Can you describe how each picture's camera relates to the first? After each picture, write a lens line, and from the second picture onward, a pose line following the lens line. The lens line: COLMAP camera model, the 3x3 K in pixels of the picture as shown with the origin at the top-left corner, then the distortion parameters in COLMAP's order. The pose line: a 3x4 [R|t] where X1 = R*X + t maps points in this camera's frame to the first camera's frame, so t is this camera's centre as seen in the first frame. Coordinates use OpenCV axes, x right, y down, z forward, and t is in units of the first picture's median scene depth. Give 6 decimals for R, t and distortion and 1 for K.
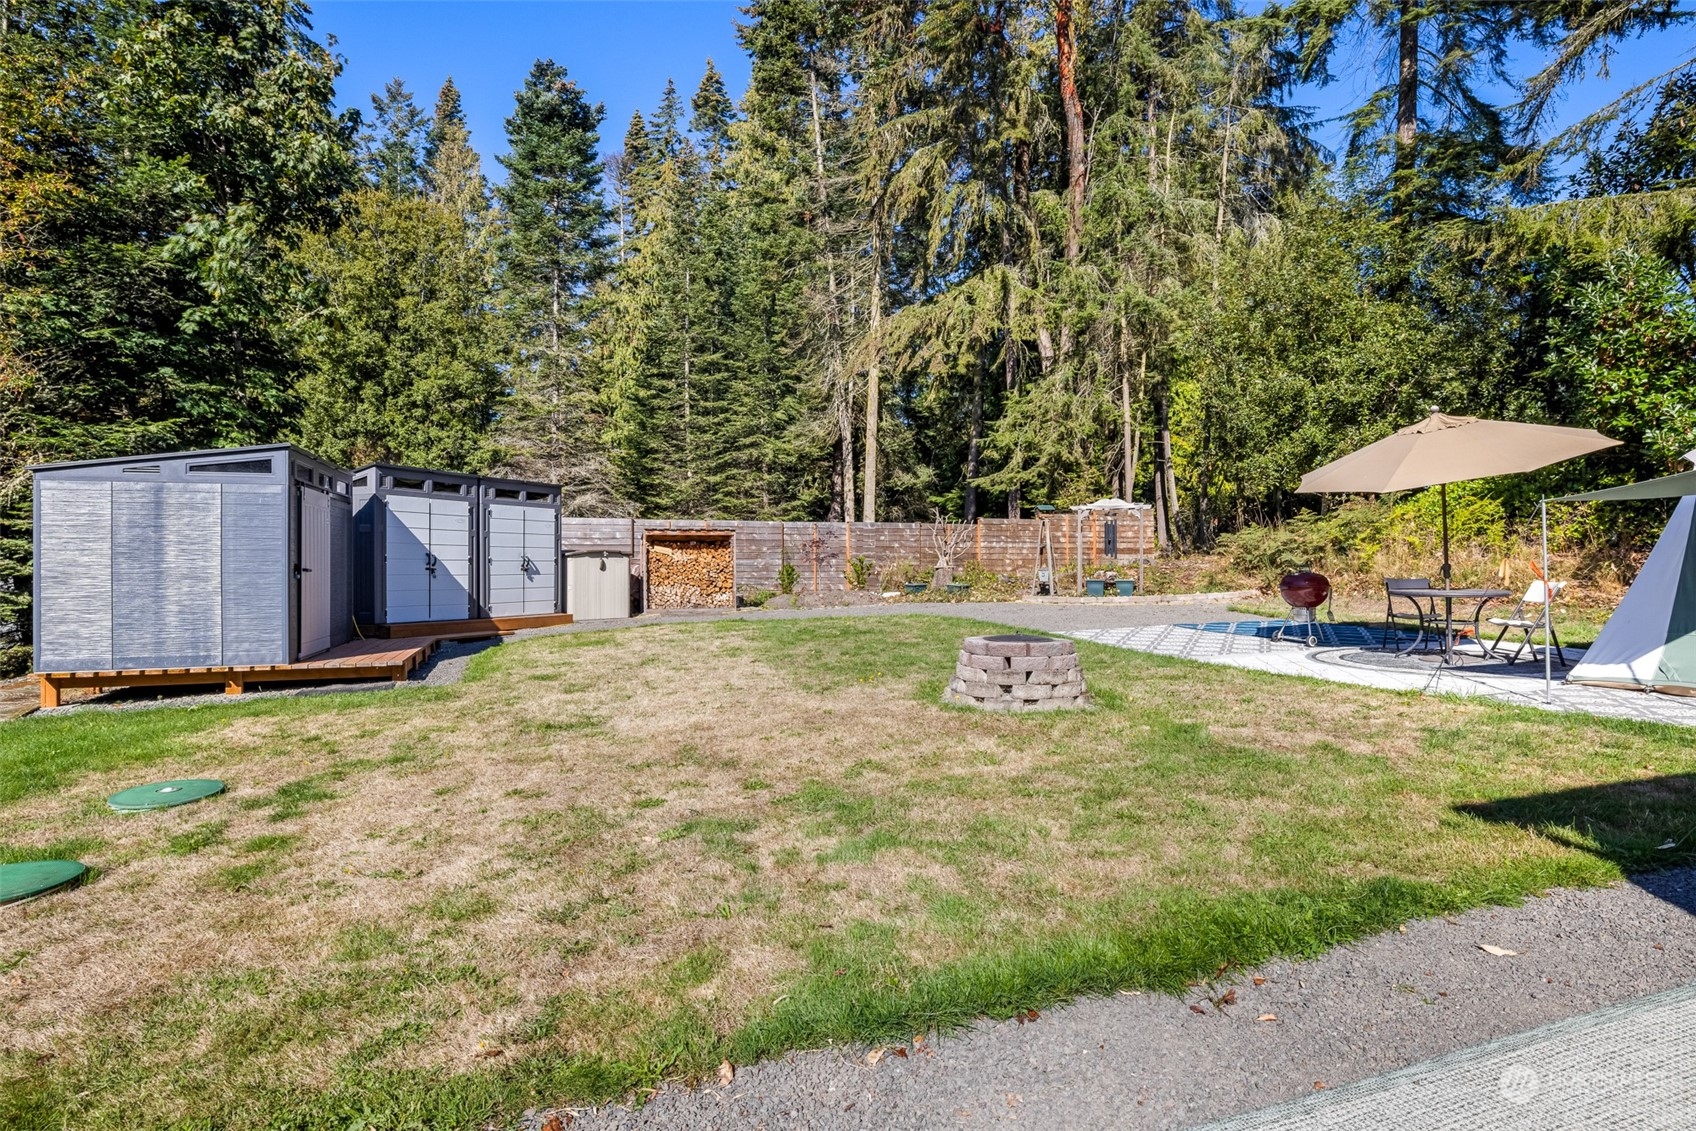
lens RADIAL K [[906.4, 0, 849.3], [0, 906.4, 561.8], [0, 0, 1]] dist [0.000466, 0.002604]
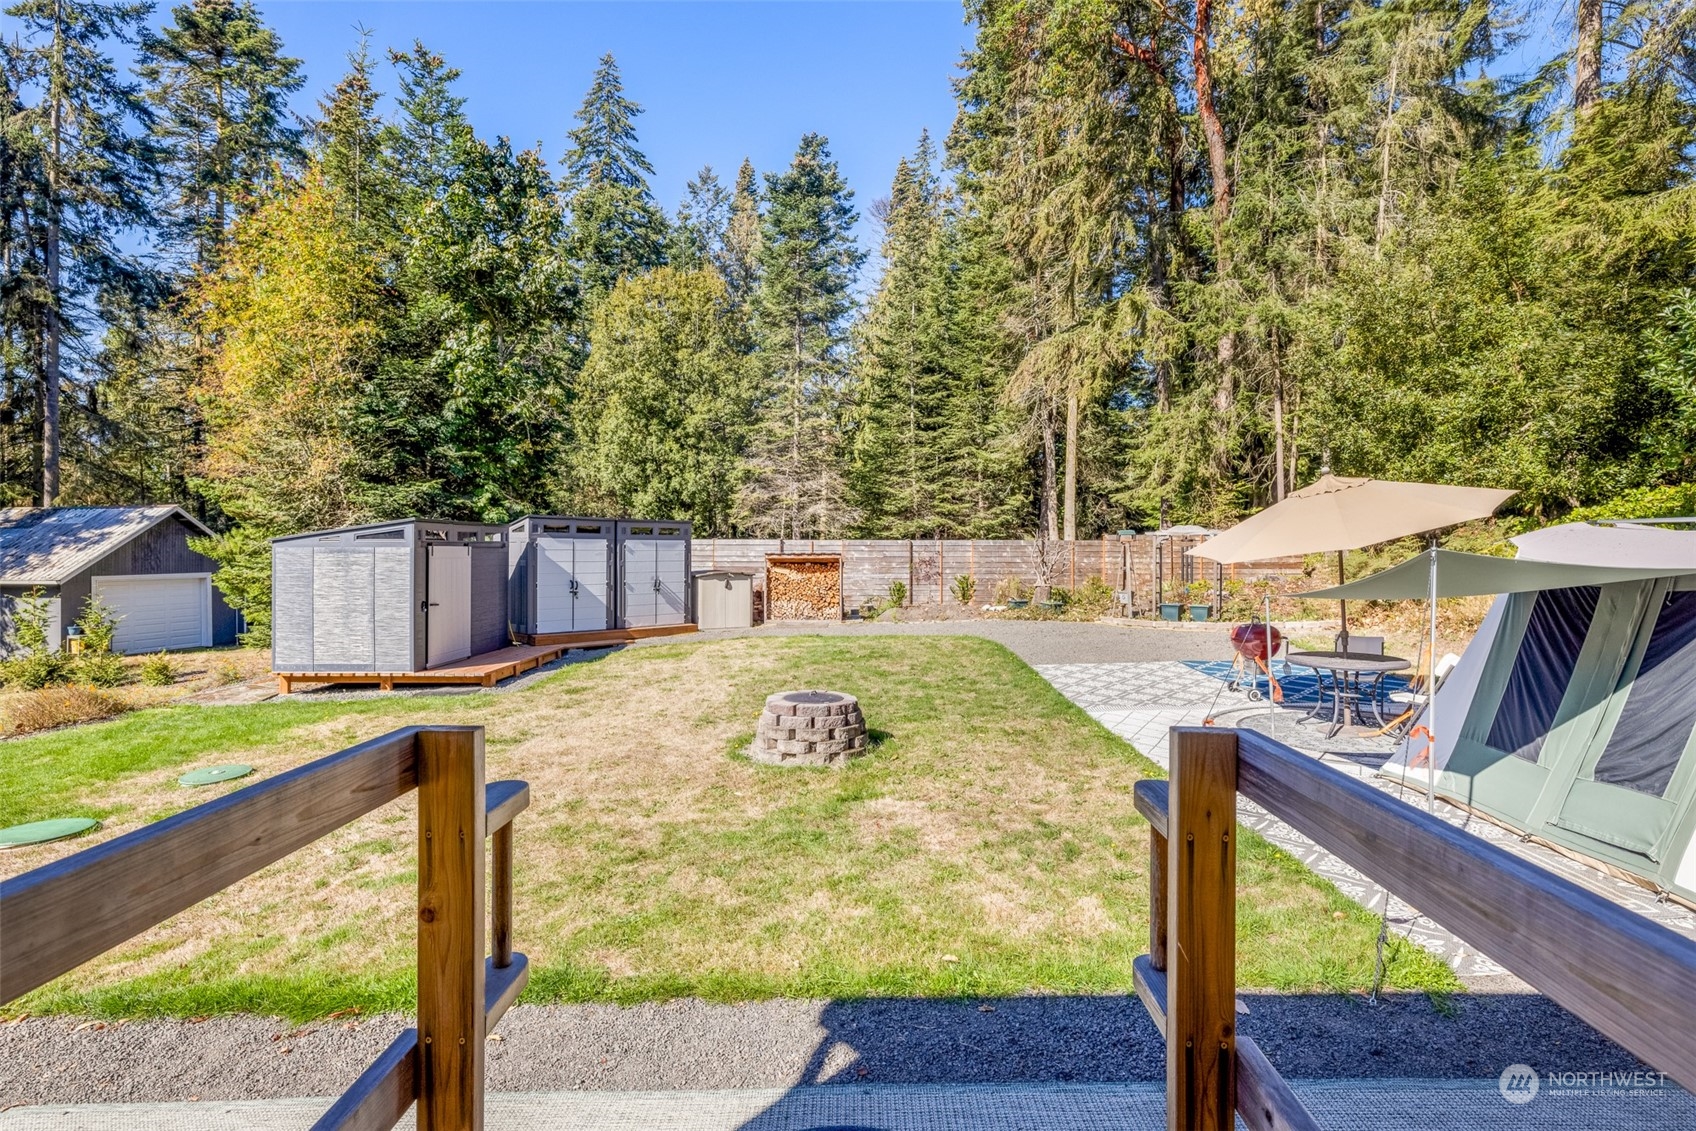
lens RADIAL K [[827.0, 0, 849.3], [0, 827.0, 545.1], [0, 0, 1]] dist [-0.002253, 0.001689]
pose [[0.941399, 0.001419, -0.337292, 0.173378], [-0.001613, 0.999999, -0.000292, -0.032974], [0.337291, 0.000819, 0.941400, 0.001209]]
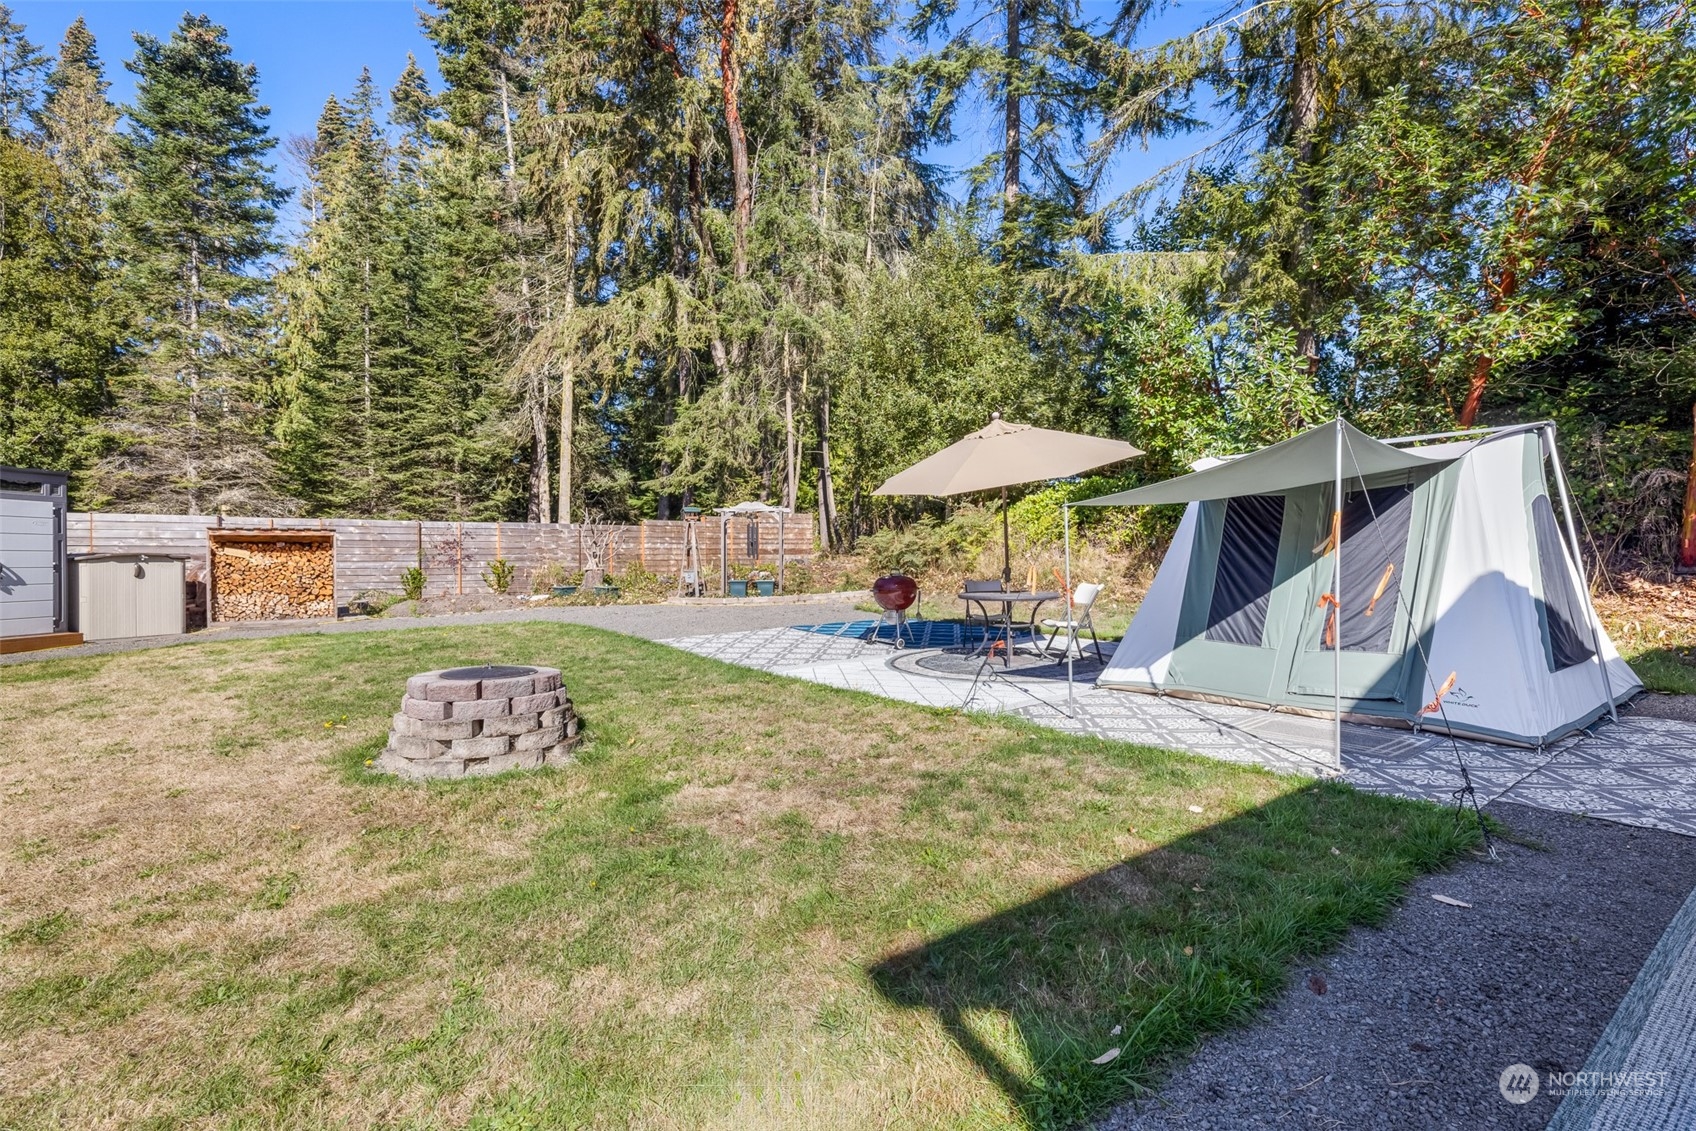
lens RADIAL K [[797.6, 0, 846.0], [0, 797.6, 561.6], [0, 0, 1]] dist [-0.004052, 0.002314]
pose [[0.951692, -0.005689, 0.307003, 0.078541], [0.004769, 0.999982, 0.003749, -0.003316], [-0.307019, -0.002104, 0.951701, 0.075049]]
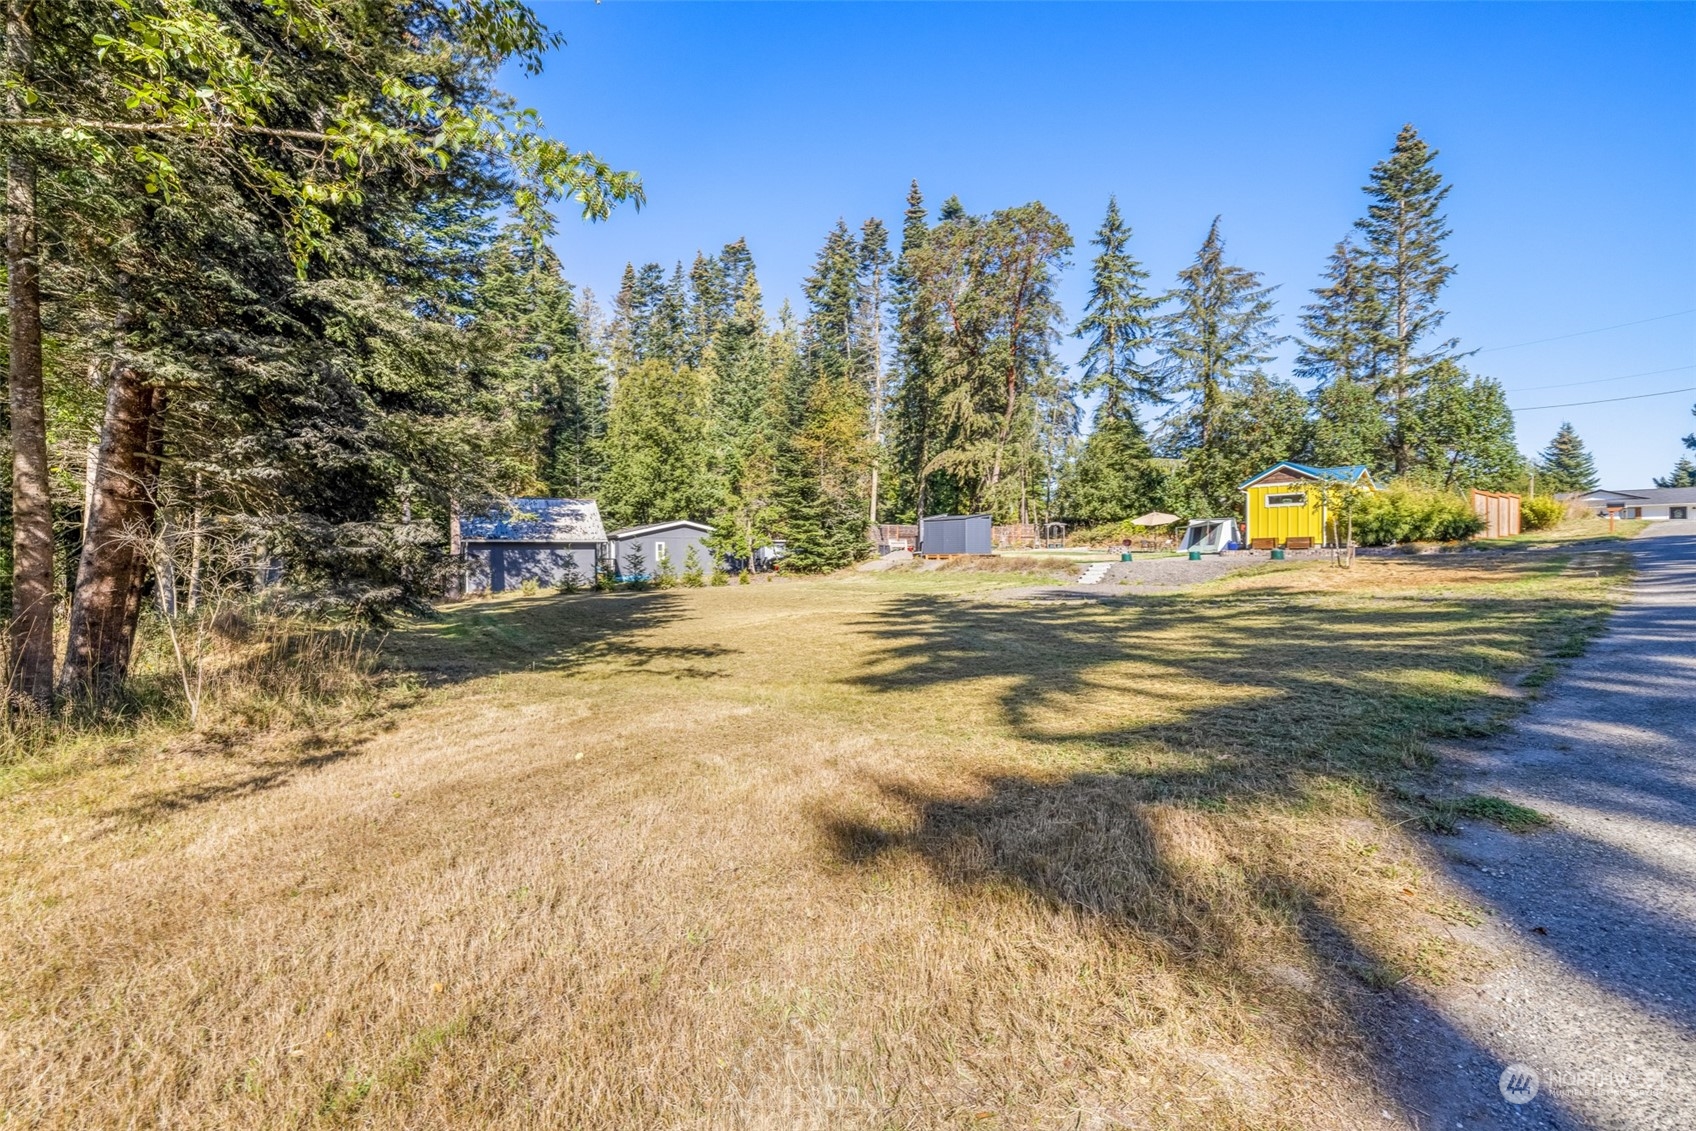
lens RADIAL K [[720.7, 0, 836.7], [0, 720.7, 554.6], [0, 0, 1]] dist [0.004548, -0.000739]
pose [[0.935912, -0.001591, 0.352230, -1.119530], [0.001602, 0.999999, 0.000259, 0.042528], [-0.352230, 0.000322, 0.935914, -1.015463]]
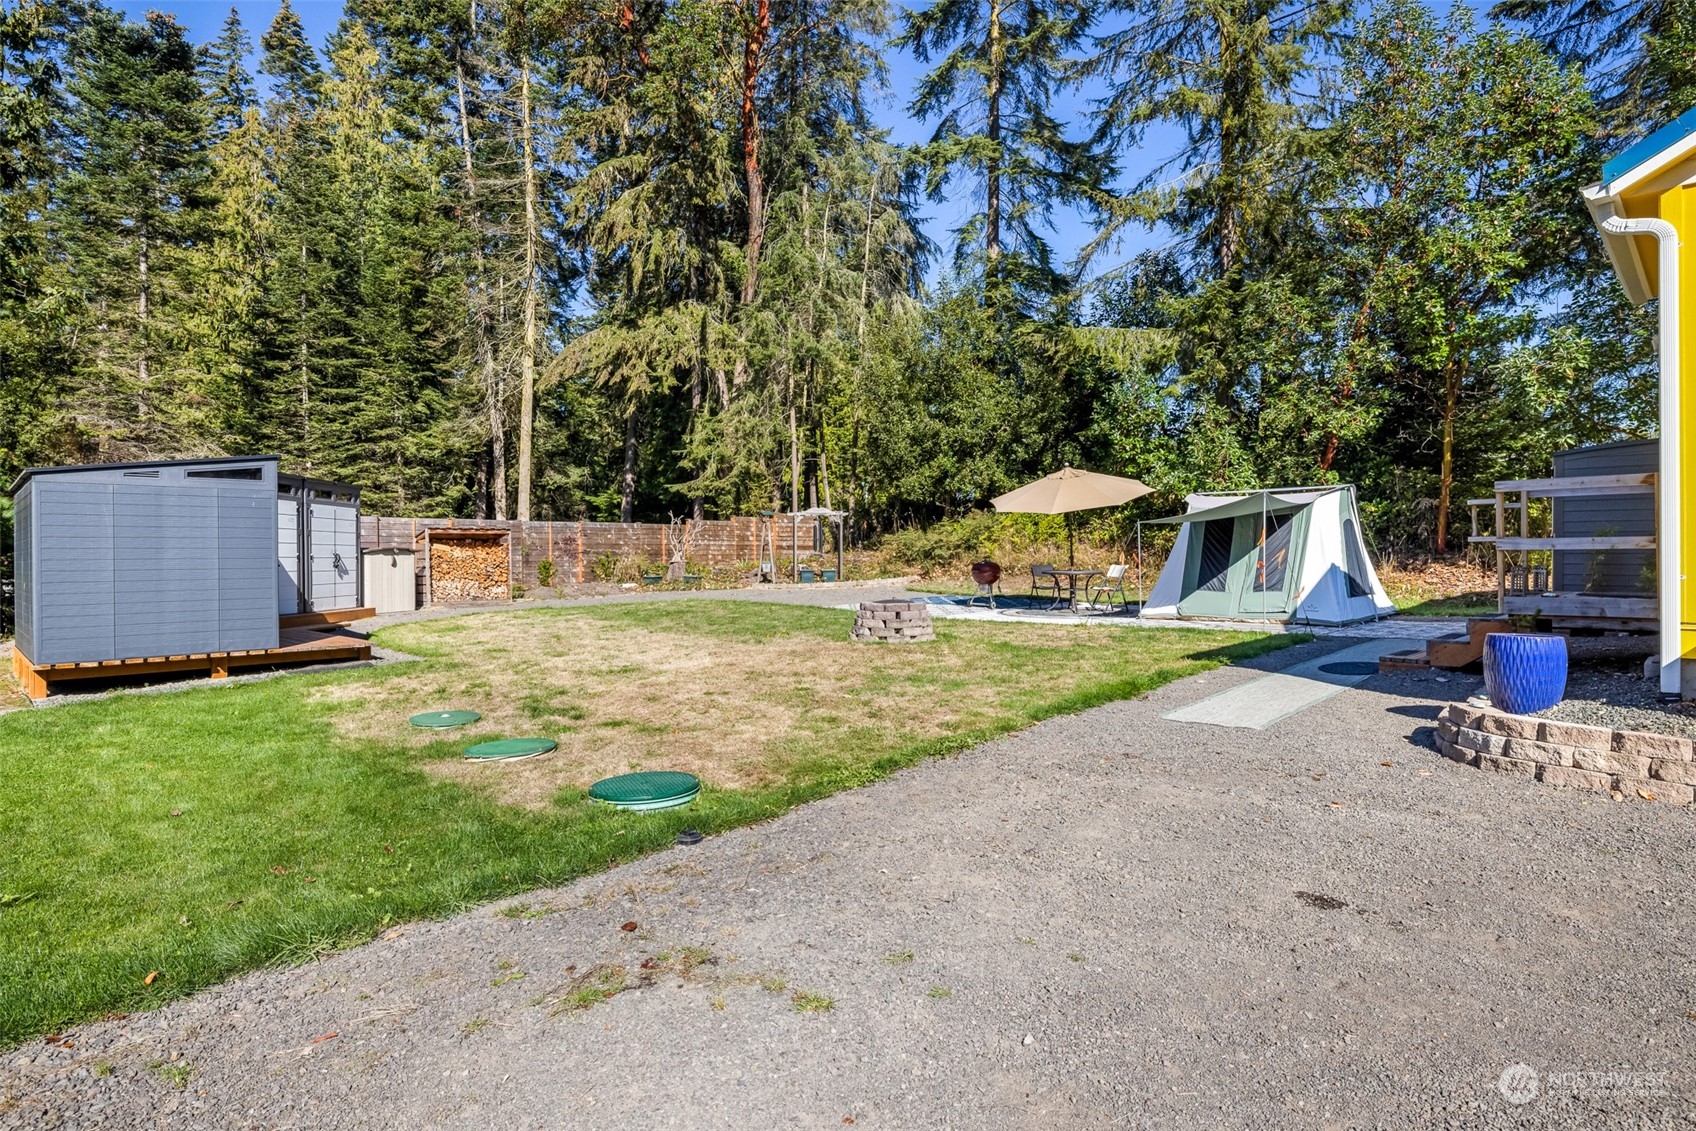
lens RADIAL K [[906.4, 0, 844.8], [0, 906.4, 557.6], [0, 0, 1]] dist [0.000466, 0.002604]
pose [[0.894849, -0.005543, 0.446334, -0.182043], [0.005863, 0.999983, 0.000663, 0.000864], [-0.446330, 0.002024, 0.894866, -0.125416]]
